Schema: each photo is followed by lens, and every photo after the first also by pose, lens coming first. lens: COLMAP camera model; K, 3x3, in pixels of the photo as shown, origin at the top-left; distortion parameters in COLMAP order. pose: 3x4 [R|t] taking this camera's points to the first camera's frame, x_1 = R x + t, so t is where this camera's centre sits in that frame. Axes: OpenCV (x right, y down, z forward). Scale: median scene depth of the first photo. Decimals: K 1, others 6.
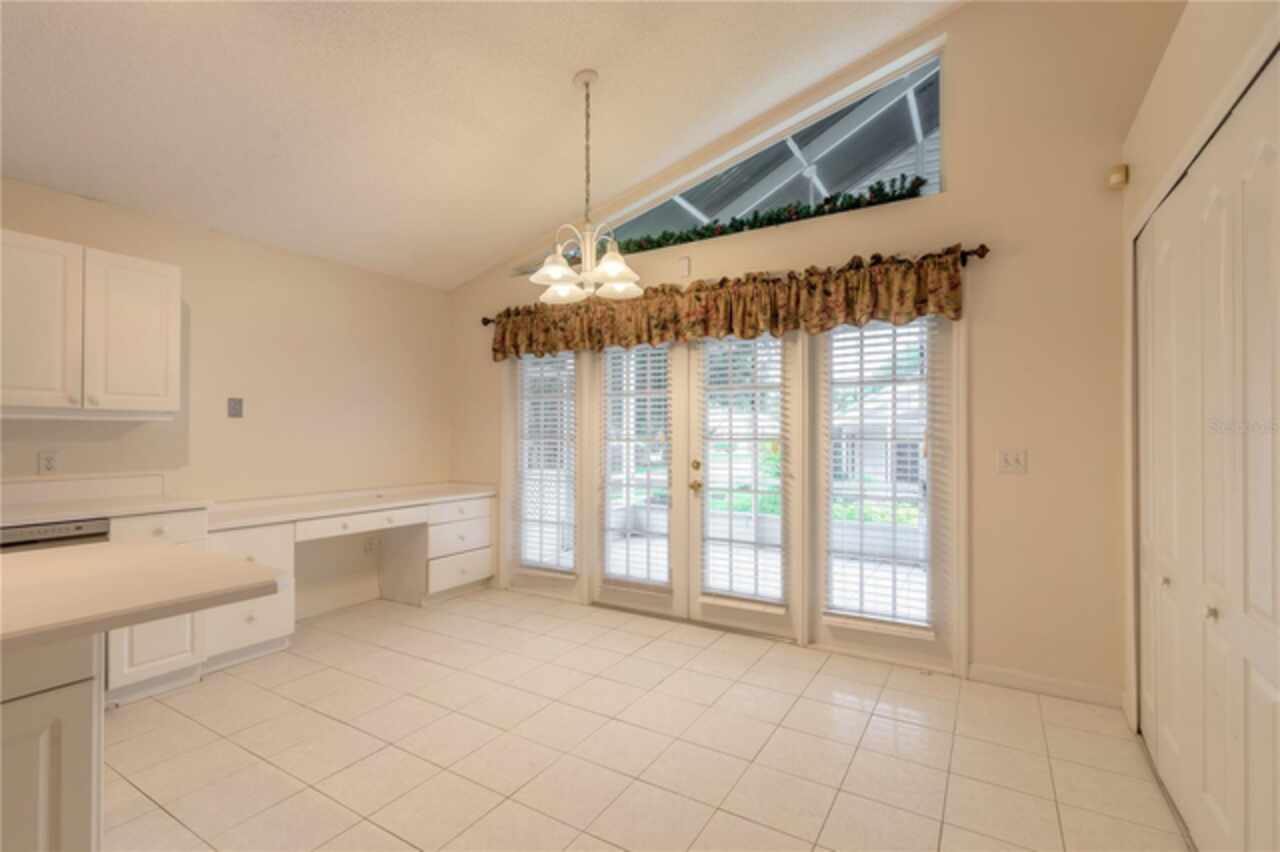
lens RADIAL K [[576.5, 0, 640.7], [0, 576.5, 429.3], [0, 0, 1]] dist [0.003382, -0.000291]
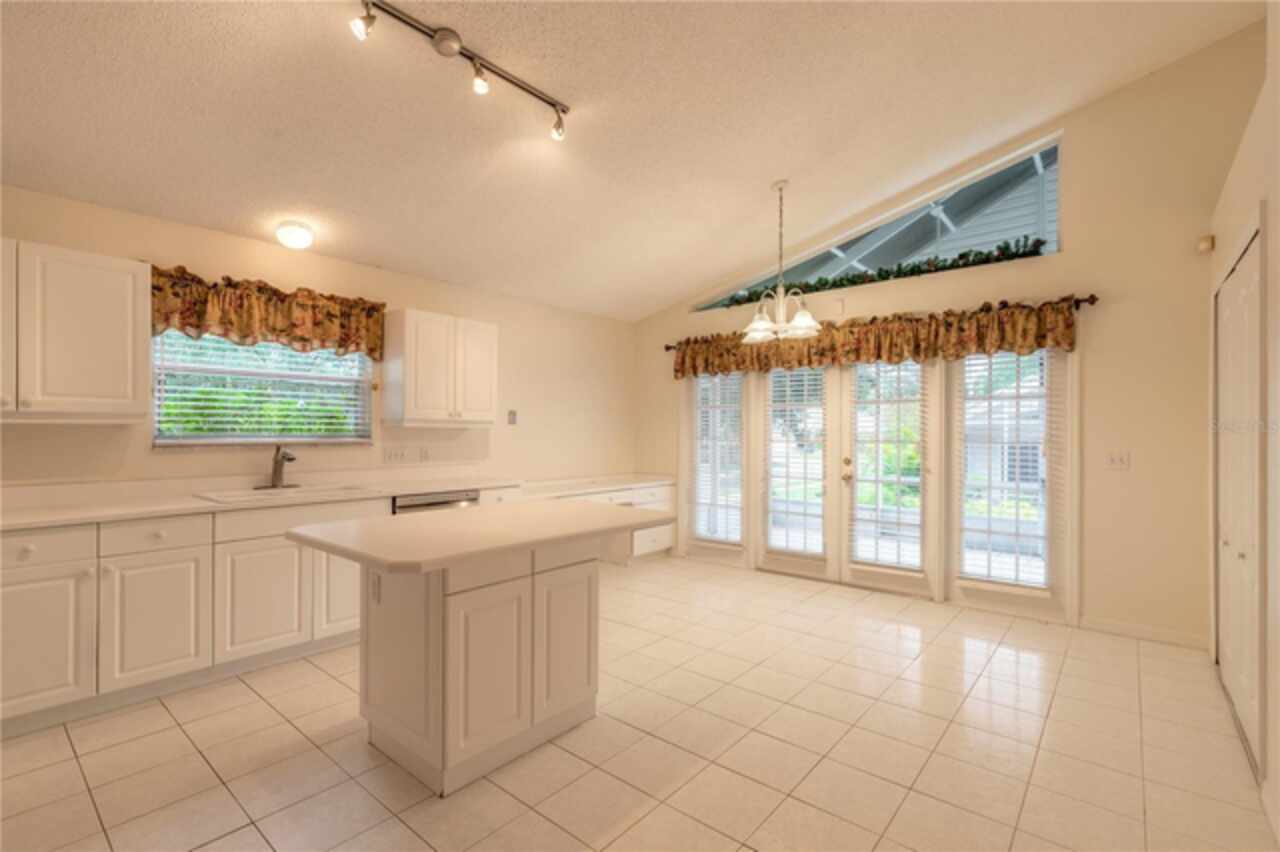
lens RADIAL K [[576.5, 0, 638.5], [0, 576.5, 430.0], [0, 0, 1]] dist [0.003382, -0.000291]
pose [[0.987681, 0.002639, -0.156458, -0.178276], [-0.001930, 0.999987, 0.004687, -0.014230], [0.156469, -0.004328, 0.987673, -0.370508]]
